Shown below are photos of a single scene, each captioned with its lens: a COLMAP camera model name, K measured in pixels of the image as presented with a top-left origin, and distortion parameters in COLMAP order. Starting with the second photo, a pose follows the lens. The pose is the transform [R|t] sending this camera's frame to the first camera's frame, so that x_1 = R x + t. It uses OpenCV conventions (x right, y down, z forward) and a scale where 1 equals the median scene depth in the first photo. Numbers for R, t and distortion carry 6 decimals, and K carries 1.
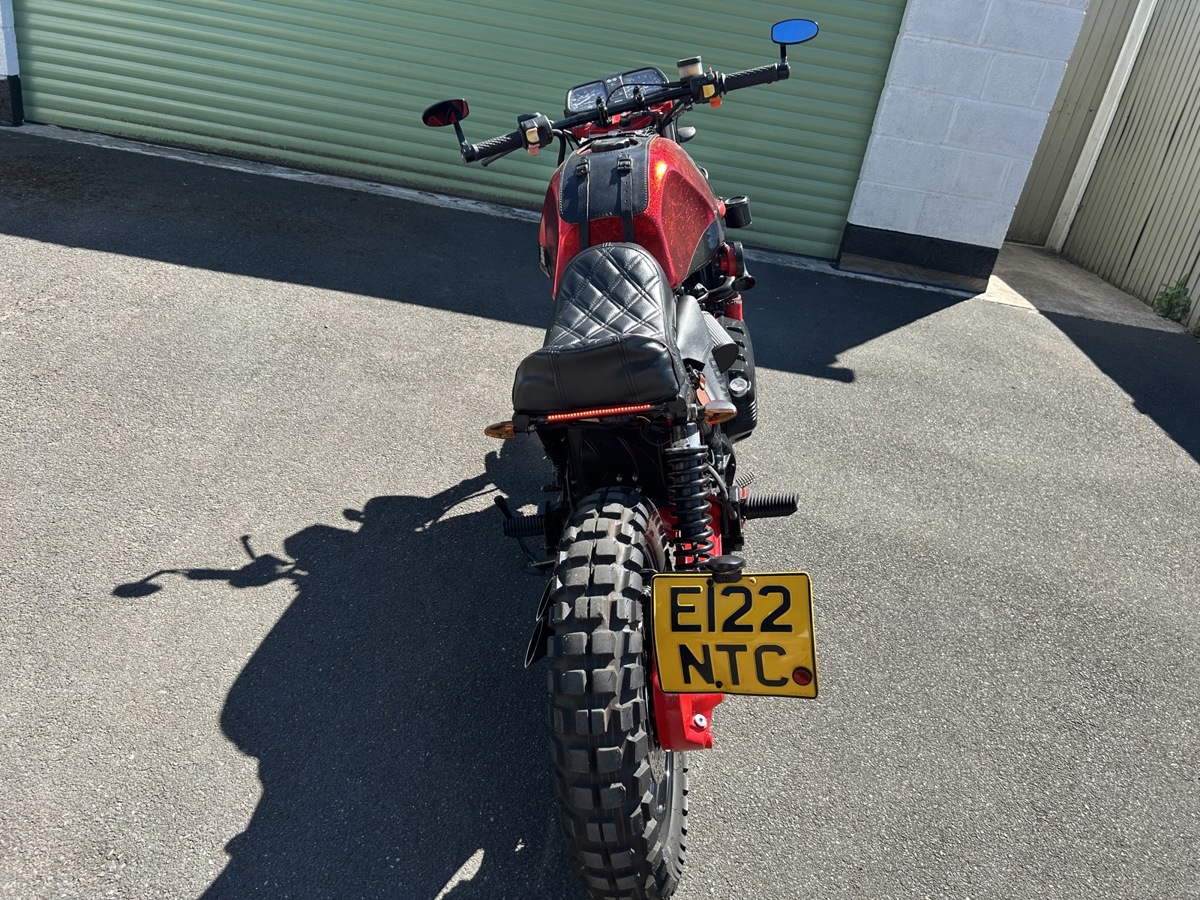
lens RADIAL K [[909.1, 0, 600.0], [0, 909.1, 450.0], [0, 0, 1]] dist [0.040241, -0.036068]
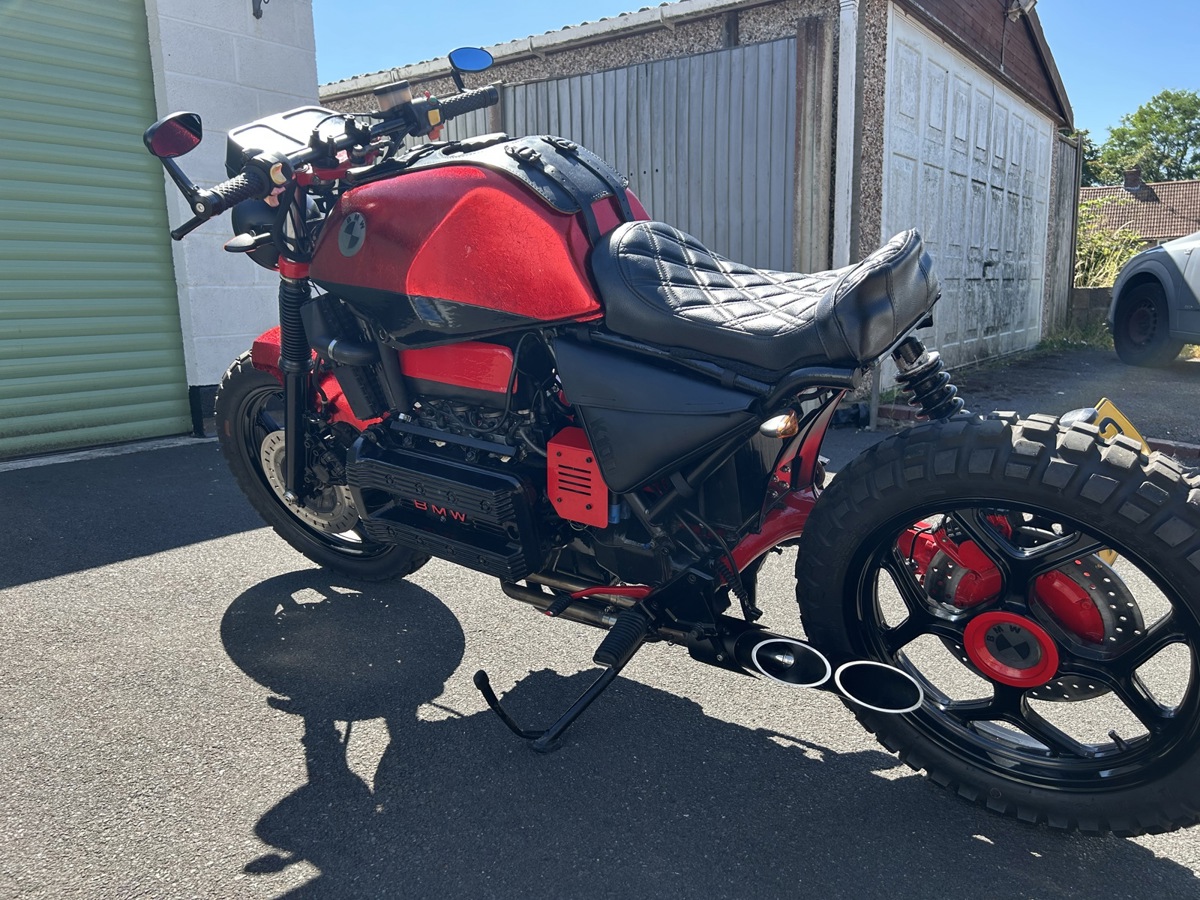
lens RADIAL K [[909.1, 0, 600.0], [0, 909.1, 450.0], [0, 0, 1]] dist [0.040241, -0.036068]
pose [[0.520391, -0.315501, 0.793507, -0.529686], [0.484408, 0.874329, 0.029956, -0.066240], [-0.703237, 0.368792, 0.607824, 0.448431]]
